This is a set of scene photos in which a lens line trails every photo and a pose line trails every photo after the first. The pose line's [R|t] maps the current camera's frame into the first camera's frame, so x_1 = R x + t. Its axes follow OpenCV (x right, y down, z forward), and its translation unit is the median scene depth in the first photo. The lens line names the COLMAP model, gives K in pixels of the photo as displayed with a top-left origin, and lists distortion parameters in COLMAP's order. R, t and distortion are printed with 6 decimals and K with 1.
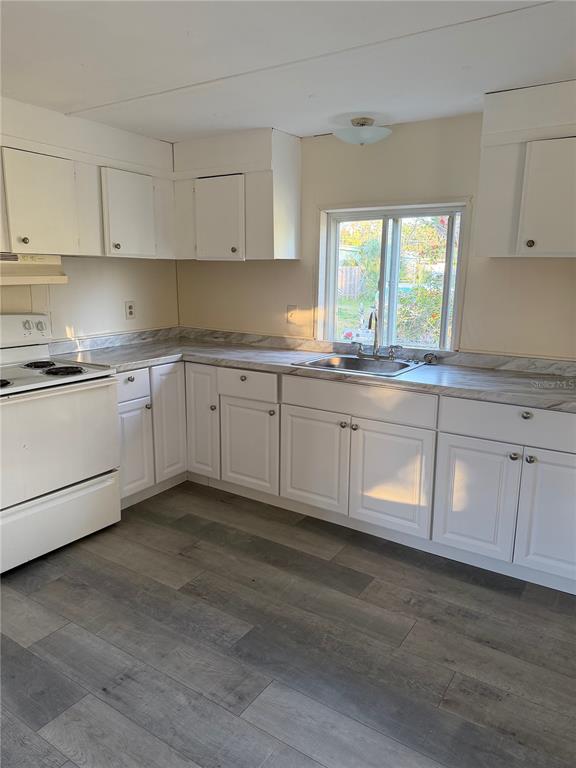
lens RADIAL K [[555.4, 0, 288.0], [0, 555.4, 384.0], [0, 0, 1]] dist [0.080102, -0.100711]
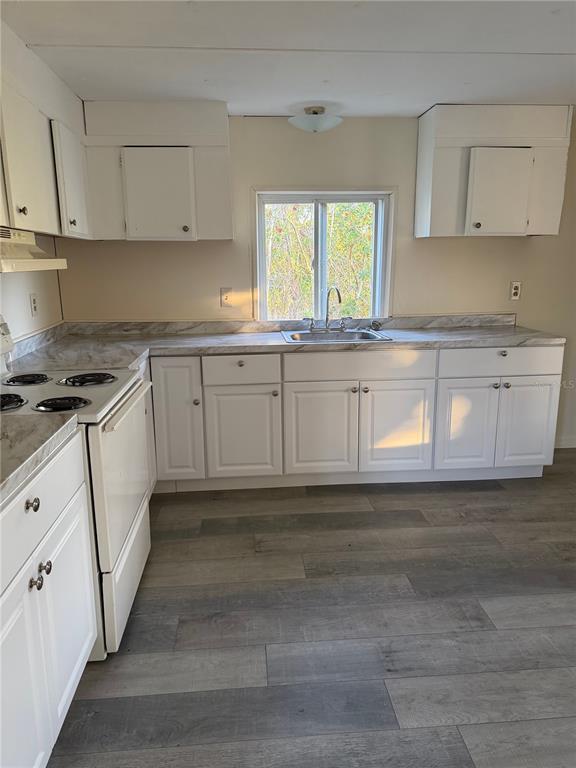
lens RADIAL K [[552.6, 0, 288.0], [0, 552.6, 384.0], [0, 0, 1]] dist [0.112186, -0.180917]
pose [[0.778677, -0.154336, 0.608147, -0.648861], [0.144715, 0.987318, 0.065268, -0.027861], [-0.610508, 0.037186, 0.791137, 0.206566]]
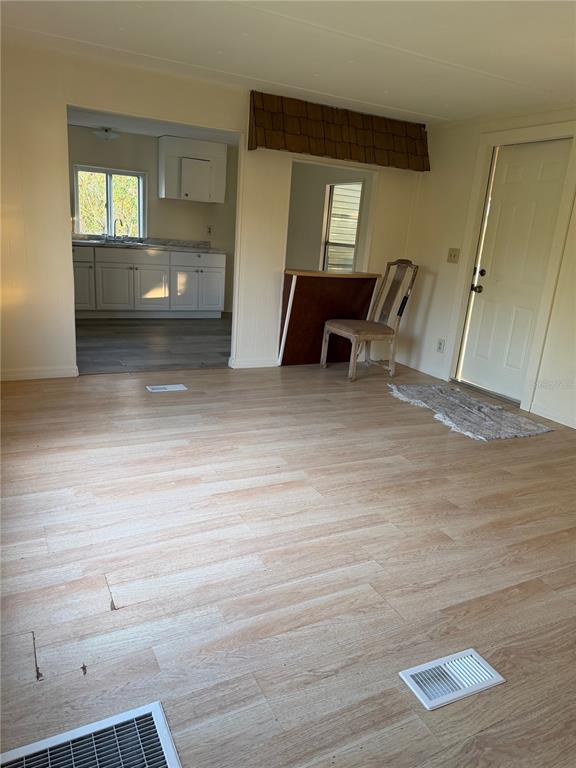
lens RADIAL K [[552.6, 0, 288.0], [0, 552.6, 384.0], [0, 0, 1]] dist [0.112186, -0.180917]
pose [[0.475385, -0.212731, 0.853671, -1.641344], [0.115872, 0.977013, 0.178941, 0.199547], [-0.872114, 0.013851, 0.489107, -0.691877]]
